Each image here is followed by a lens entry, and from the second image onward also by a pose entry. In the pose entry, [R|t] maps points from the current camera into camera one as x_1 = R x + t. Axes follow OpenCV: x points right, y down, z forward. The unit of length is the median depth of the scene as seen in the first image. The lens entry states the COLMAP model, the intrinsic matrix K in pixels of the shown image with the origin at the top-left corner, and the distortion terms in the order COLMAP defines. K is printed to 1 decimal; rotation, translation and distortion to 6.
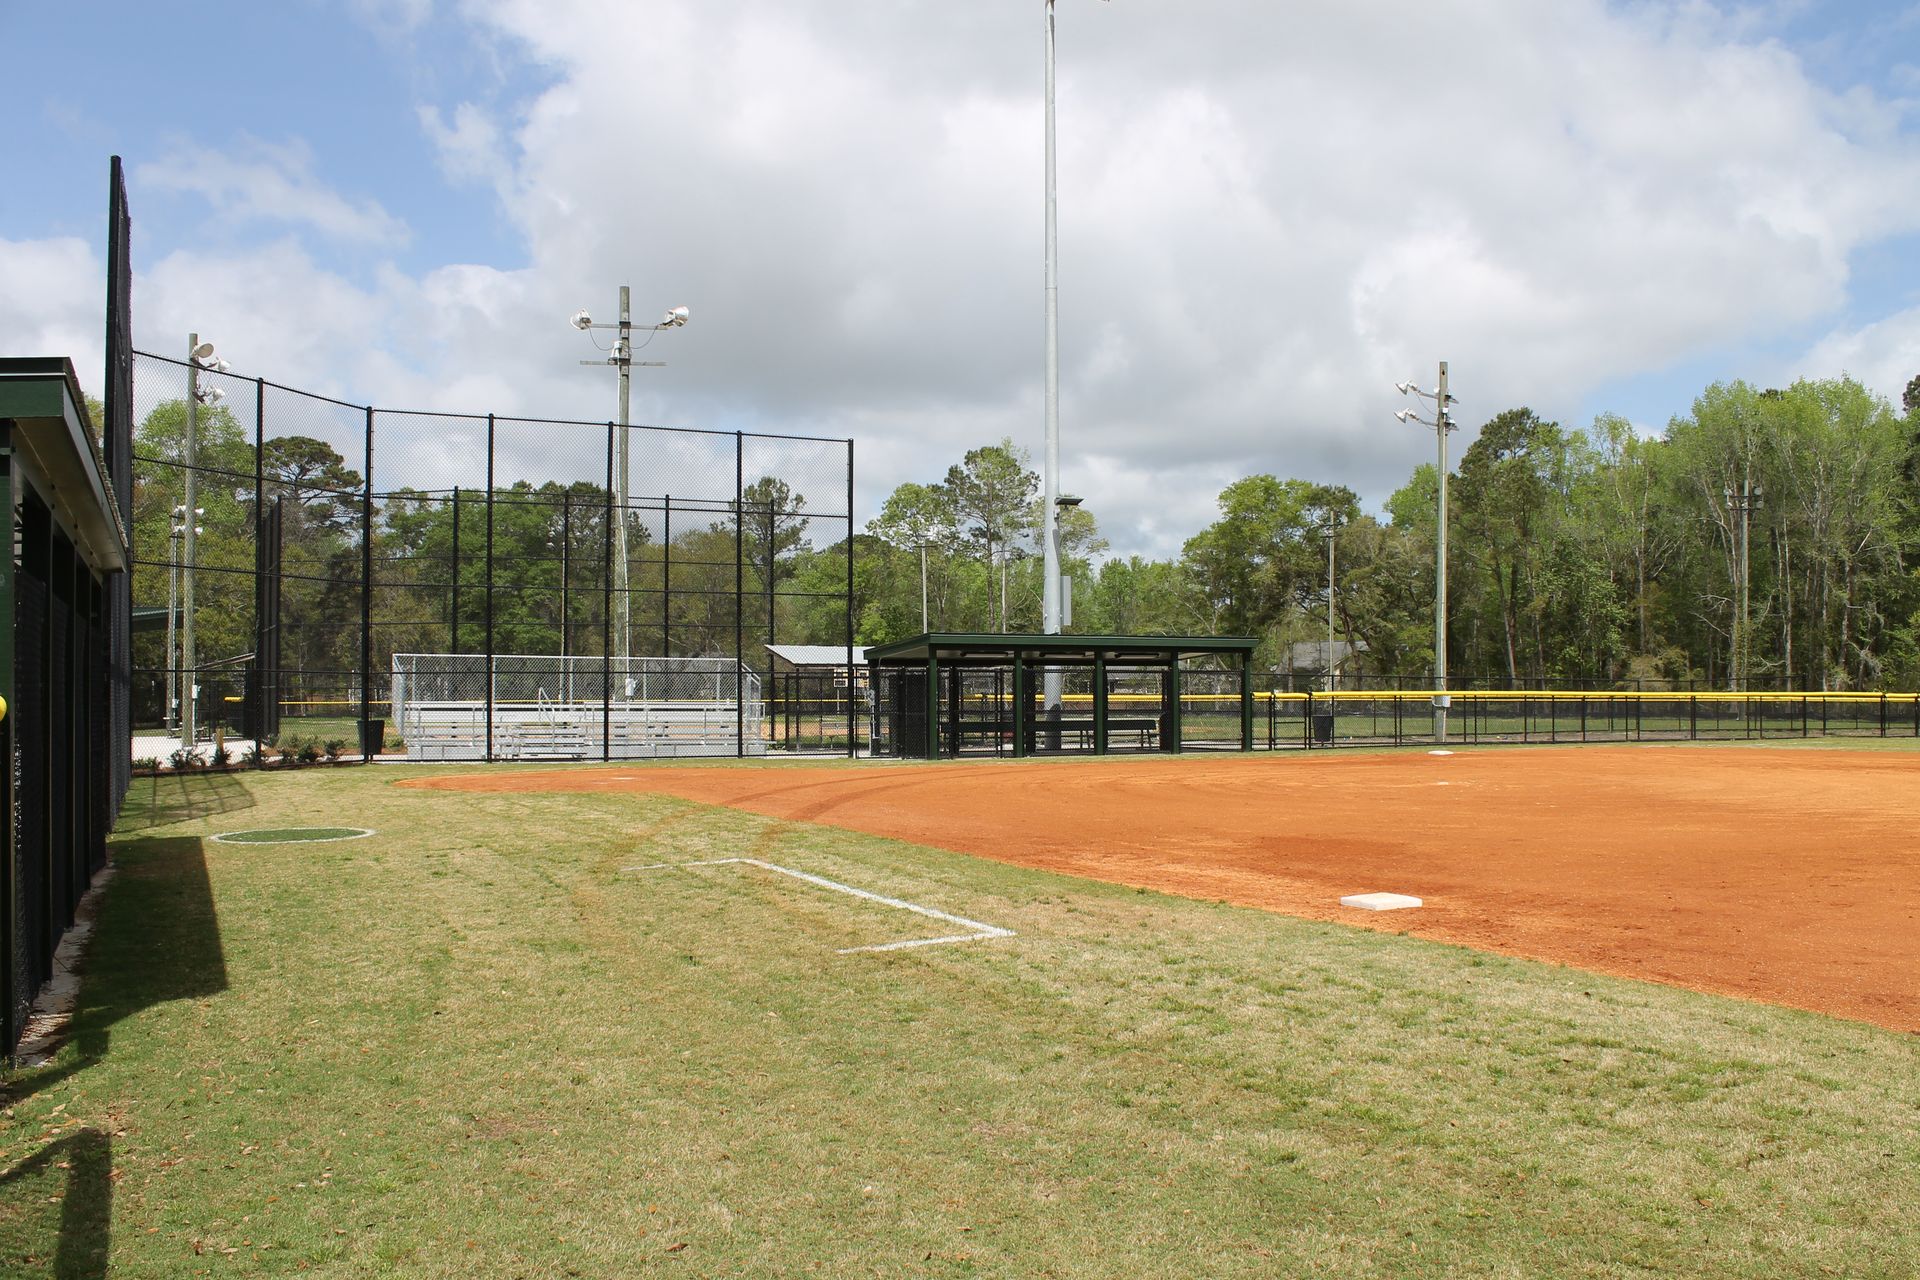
lens RADIAL K [[1597.6, 0, 960.0], [0, 1597.6, 640.0], [0, 0, 1]] dist [-0.162227, 0.154252]
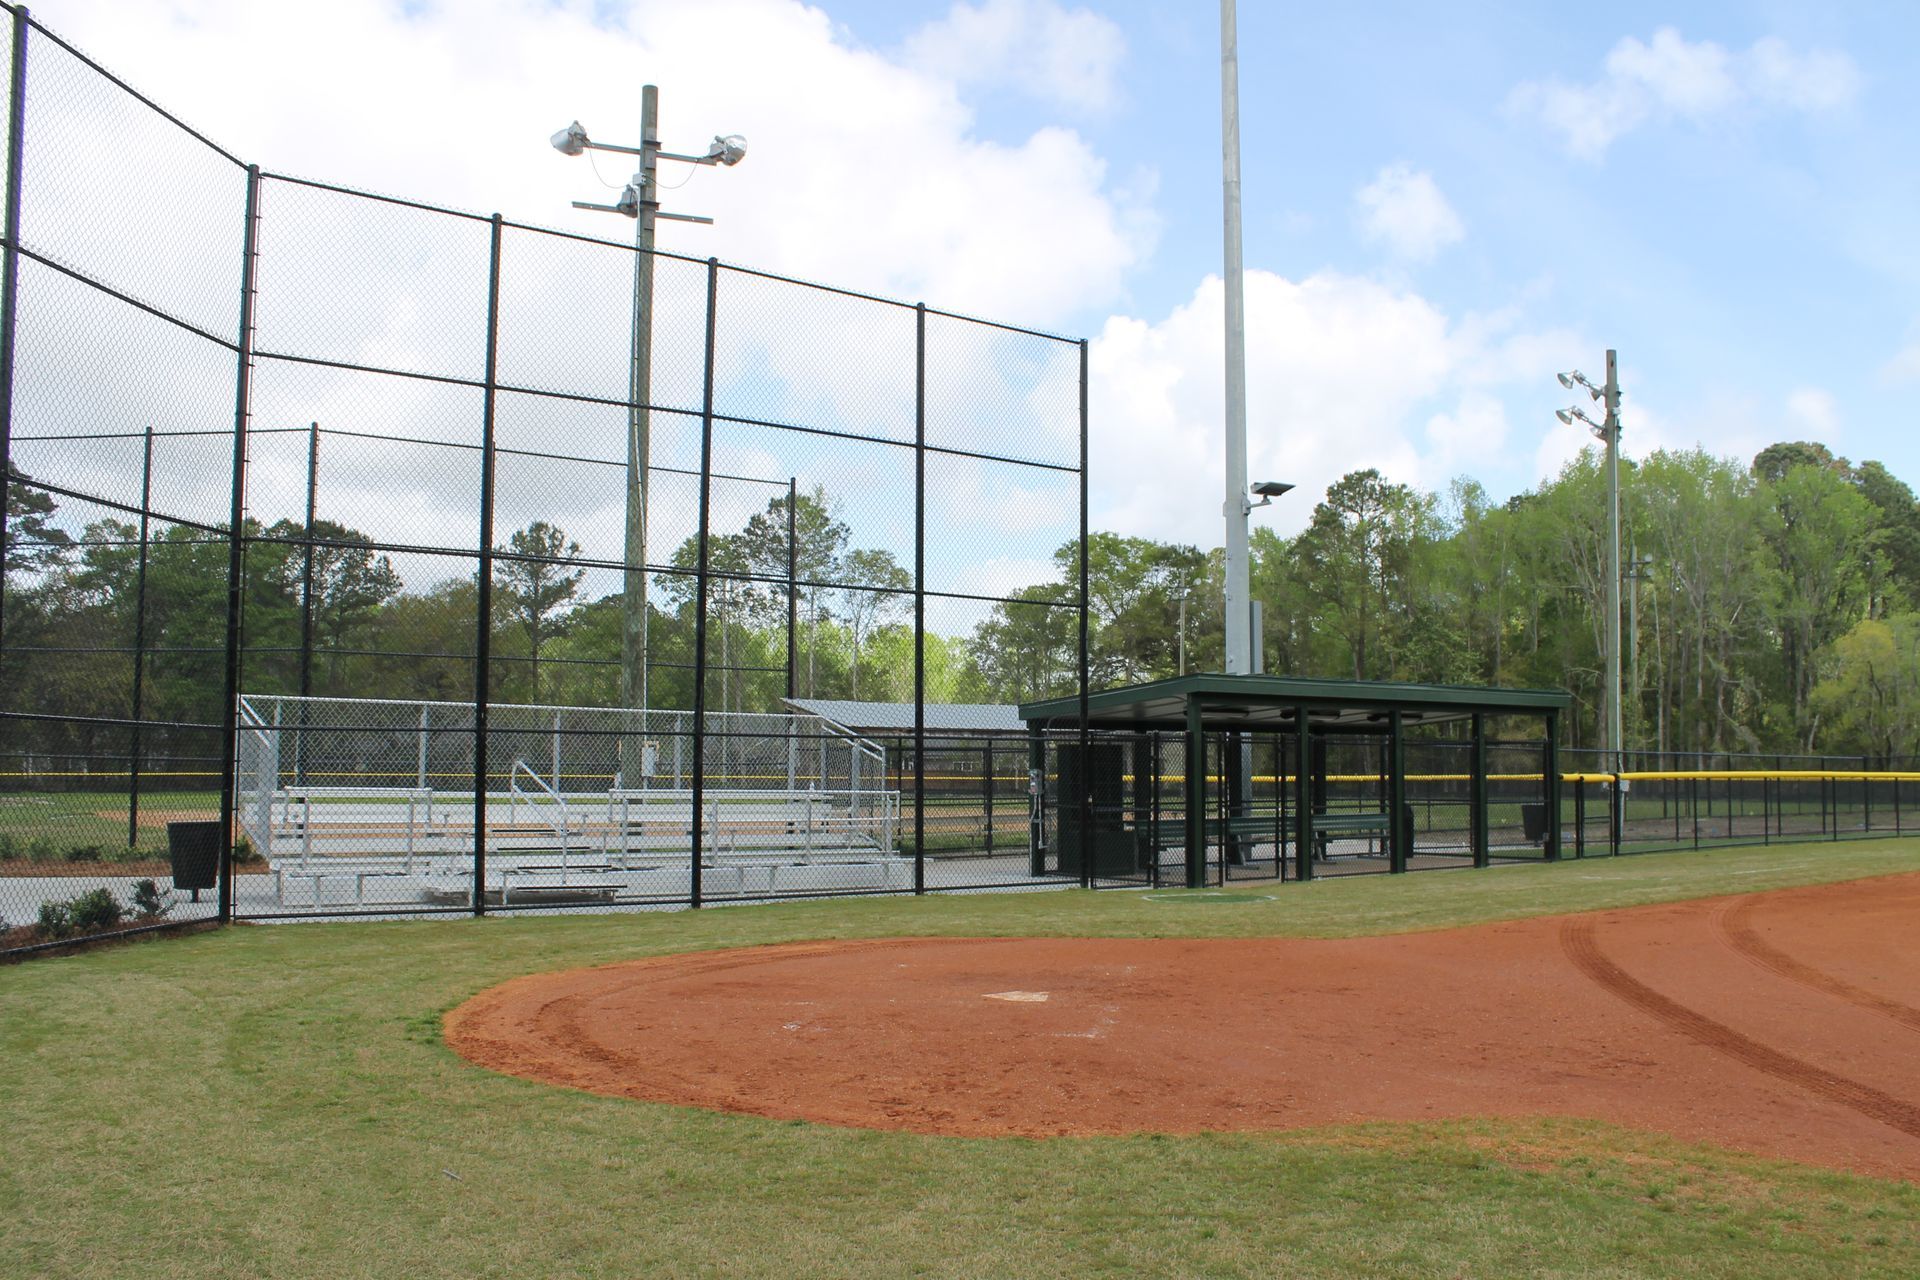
lens RADIAL K [[1597.6, 0, 960.0], [0, 1597.6, 640.0], [0, 0, 1]] dist [-0.162227, 0.154252]
pose [[0.983222, 0.018192, 0.181504, -0.062029], [-0.009636, 0.998805, -0.047911, 0.003484], [-0.182159, 0.045358, 0.982222, 0.126327]]
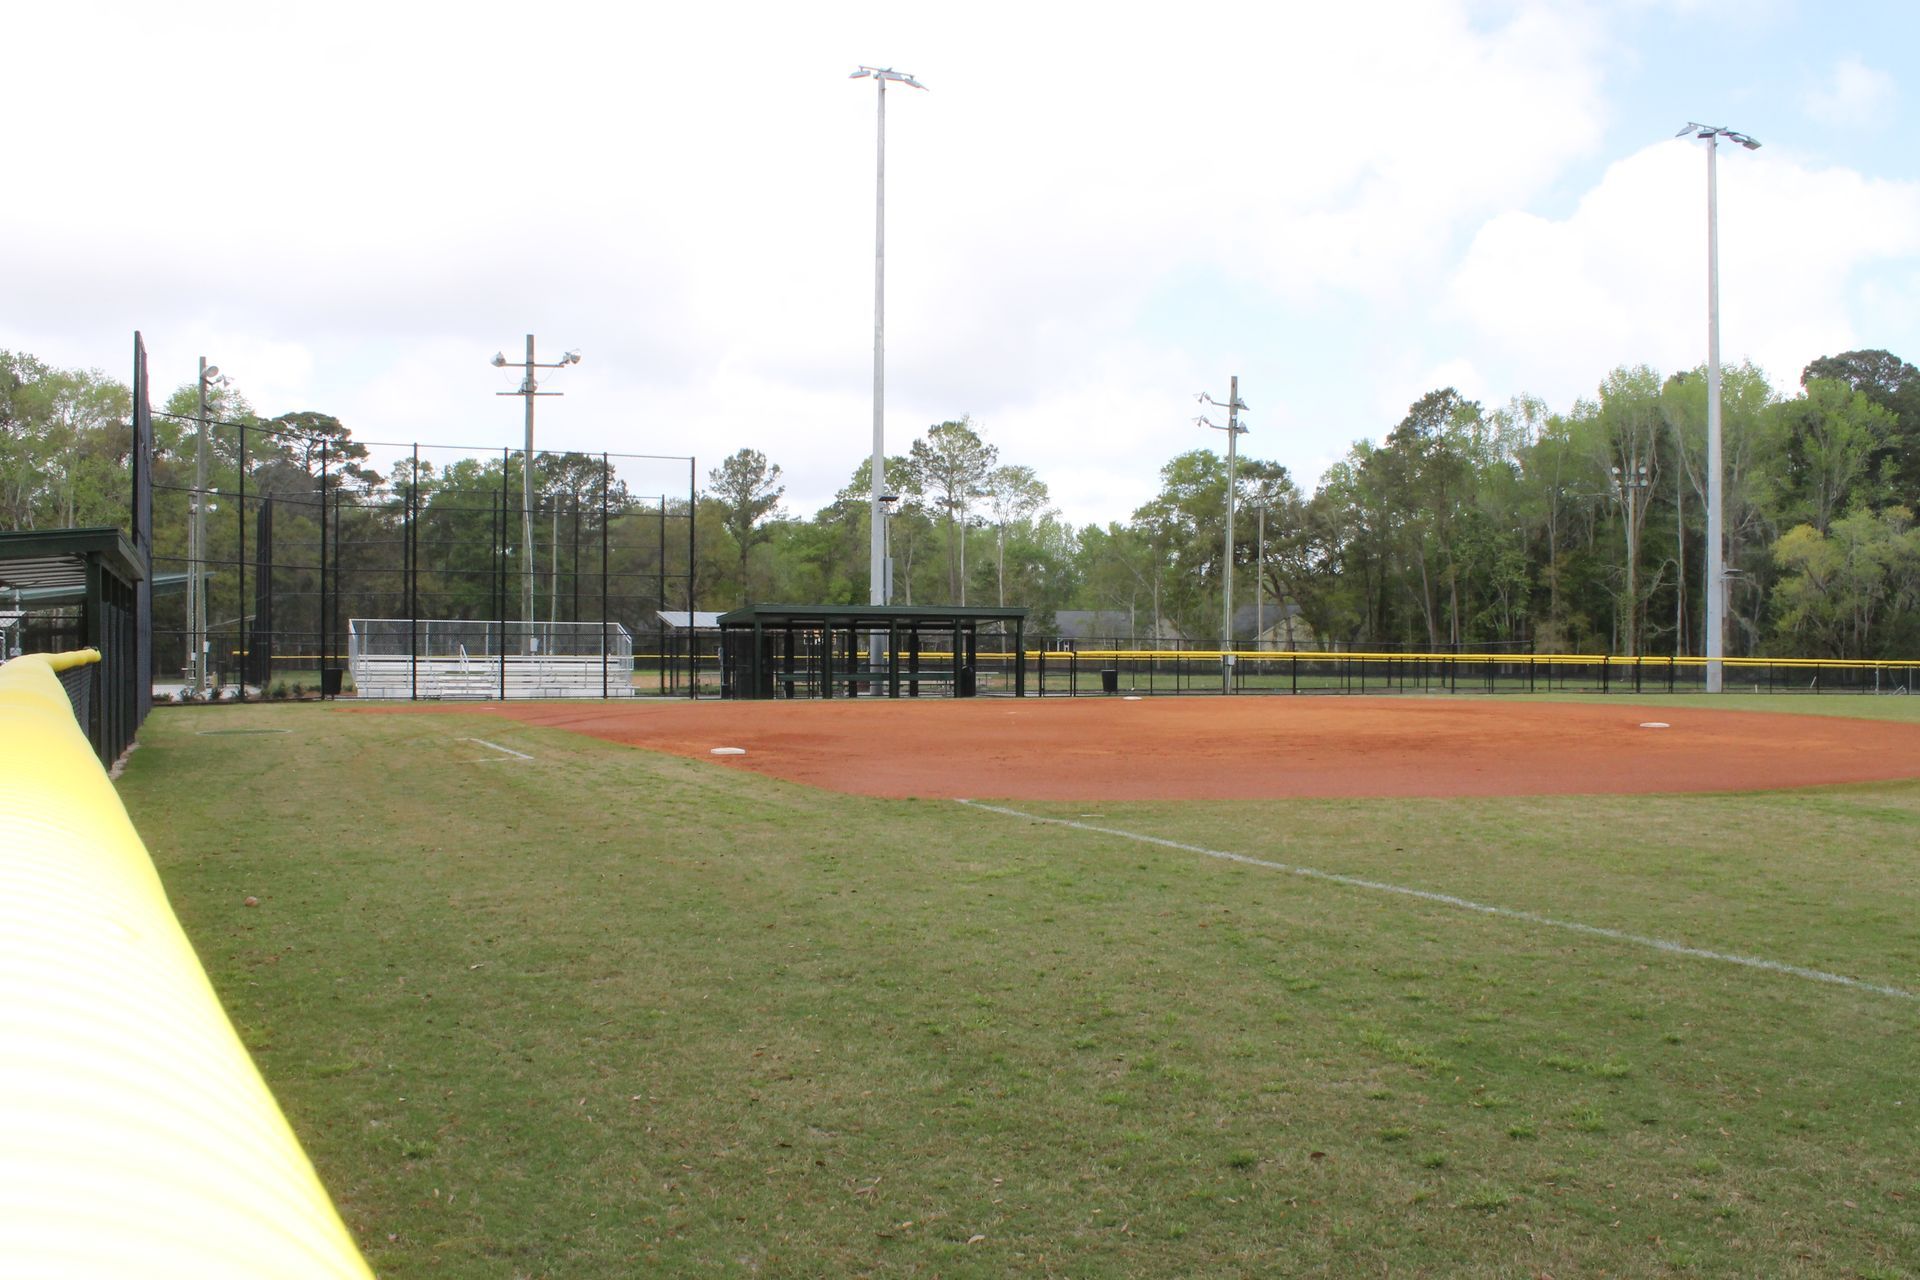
lens RADIAL K [[1597.6, 0, 960.0], [0, 1597.6, 640.0], [0, 0, 1]] dist [-0.162227, 0.154252]
pose [[0.999874, 0.005992, -0.014698, 0.049055], [-0.005597, 0.999626, 0.026769, -0.003349], [0.014853, -0.026683, 0.999534, -0.088511]]
